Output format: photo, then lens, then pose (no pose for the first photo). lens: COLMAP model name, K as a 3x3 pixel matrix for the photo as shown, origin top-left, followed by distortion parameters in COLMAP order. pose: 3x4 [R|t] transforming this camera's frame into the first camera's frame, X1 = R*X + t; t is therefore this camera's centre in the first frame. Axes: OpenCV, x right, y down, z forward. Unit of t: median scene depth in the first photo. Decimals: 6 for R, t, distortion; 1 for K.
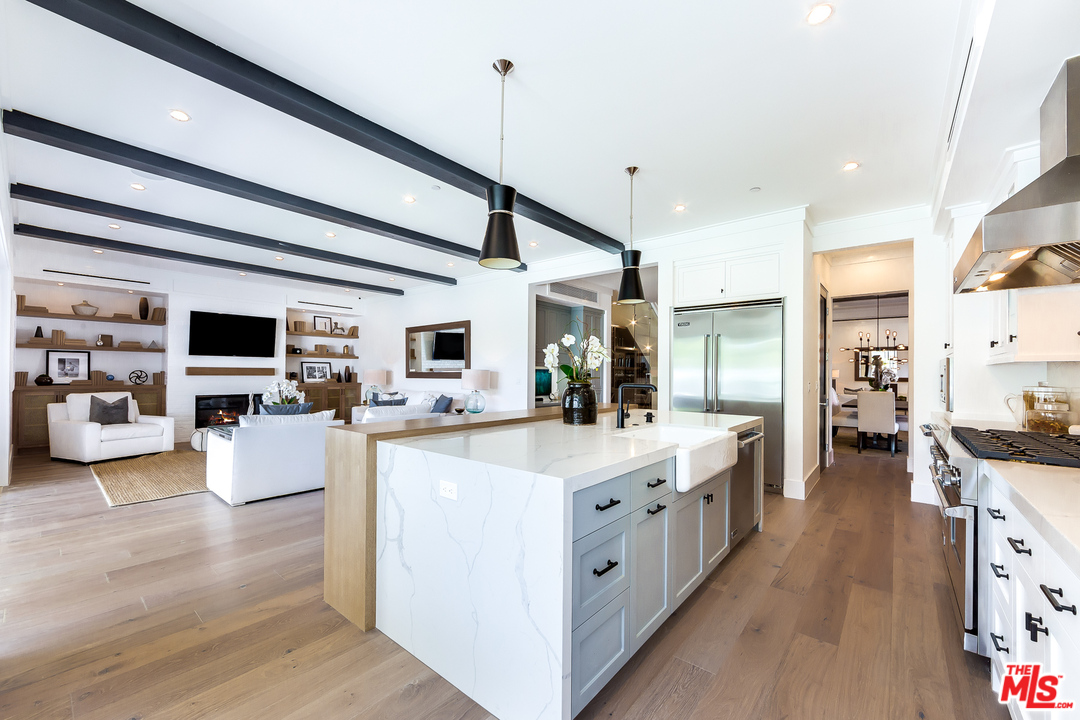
lens RADIAL K [[430.2, 0, 532.0], [0, 430.2, 367.0], [0, 0, 1]] dist [0.001428, 0.001006]
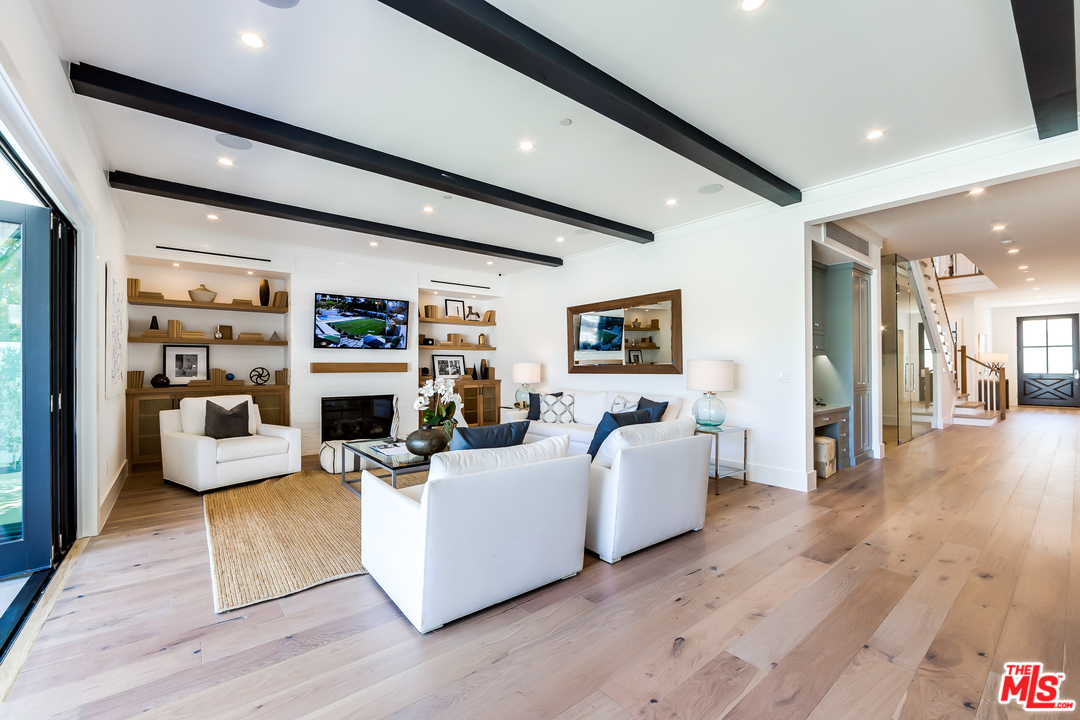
lens RADIAL K [[441.0, 0, 547.8], [0, 441.0, 356.5], [0, 0, 1]] dist [-0.006304, 0.002527]
pose [[0.986732, -0.016330, -0.161536, -0.232552], [0.015186, 0.999850, -0.008317, 0.001941], [0.161647, 0.005754, 0.986832, 0.257869]]
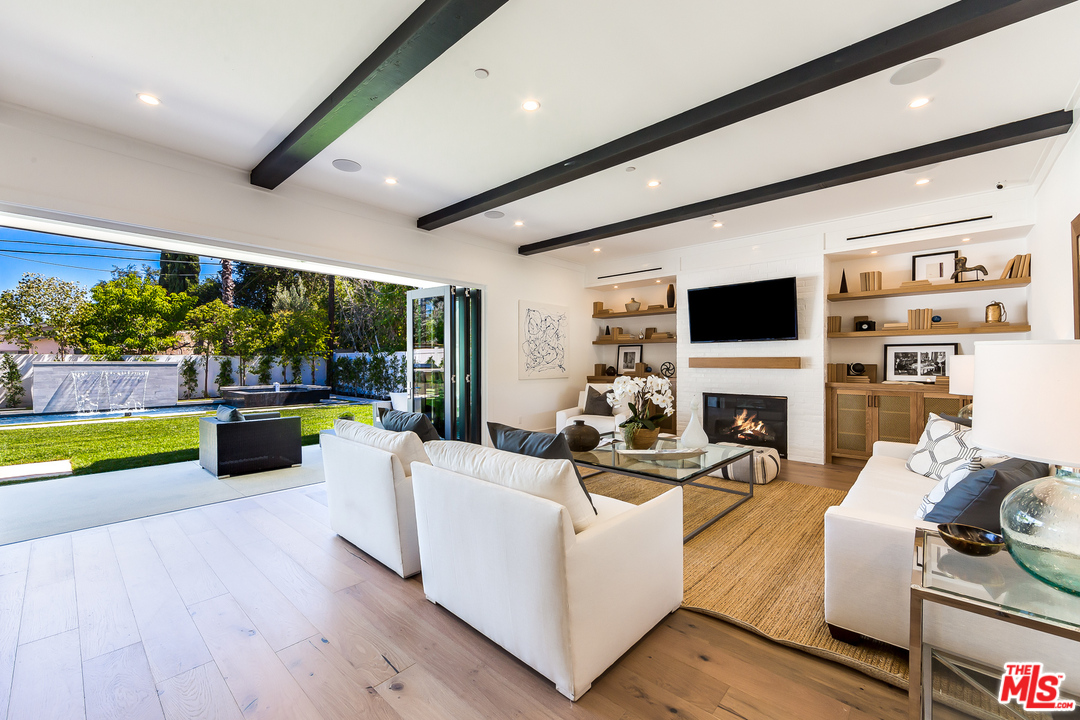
lens RADIAL K [[441.0, 0, 519.7], [0, 441.0, 363.0], [0, 0, 1]] dist [-0.006304, 0.002527]
pose [[-0.014630, -0.007735, -0.999863, 0.052192], [0.014122, 0.999869, -0.007942, 0.012648], [0.999793, -0.014236, -0.014518, 0.687211]]
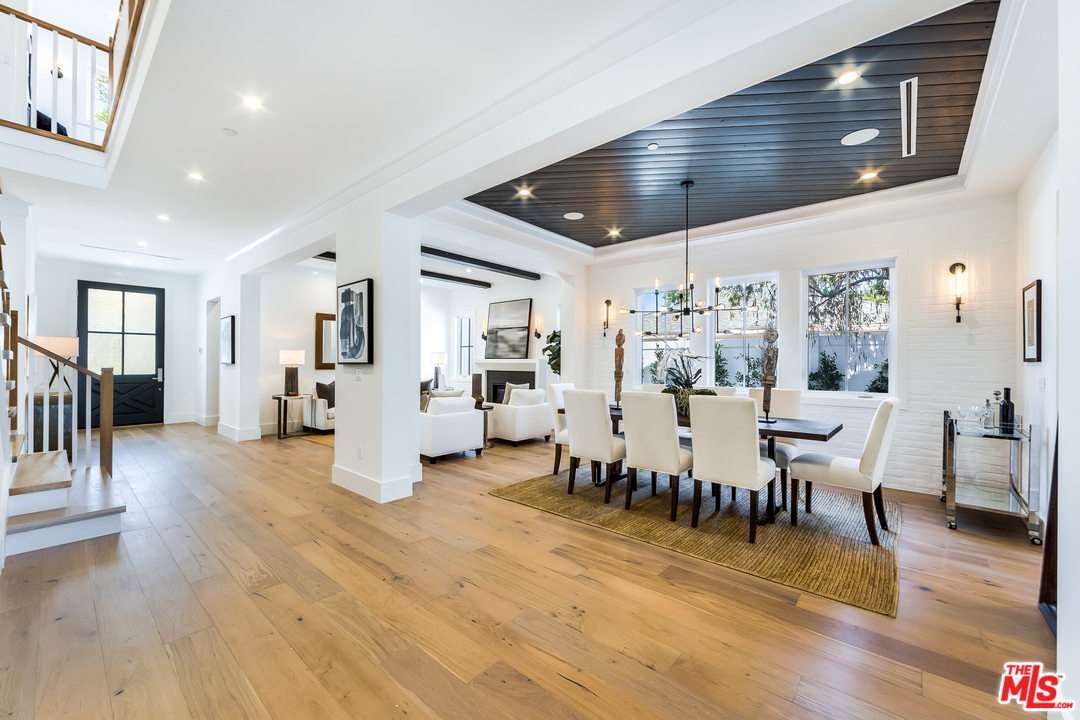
lens RADIAL K [[441.0, 0, 531.1], [0, 441.0, 360.6], [0, 0, 1]] dist [-0.006304, 0.002527]
pose [[0.006304, -0.004973, 0.999968, 0.264221], [-0.019823, 0.999791, 0.005097, 0.019708], [-0.999784, -0.019854, 0.006204, 1.142277]]
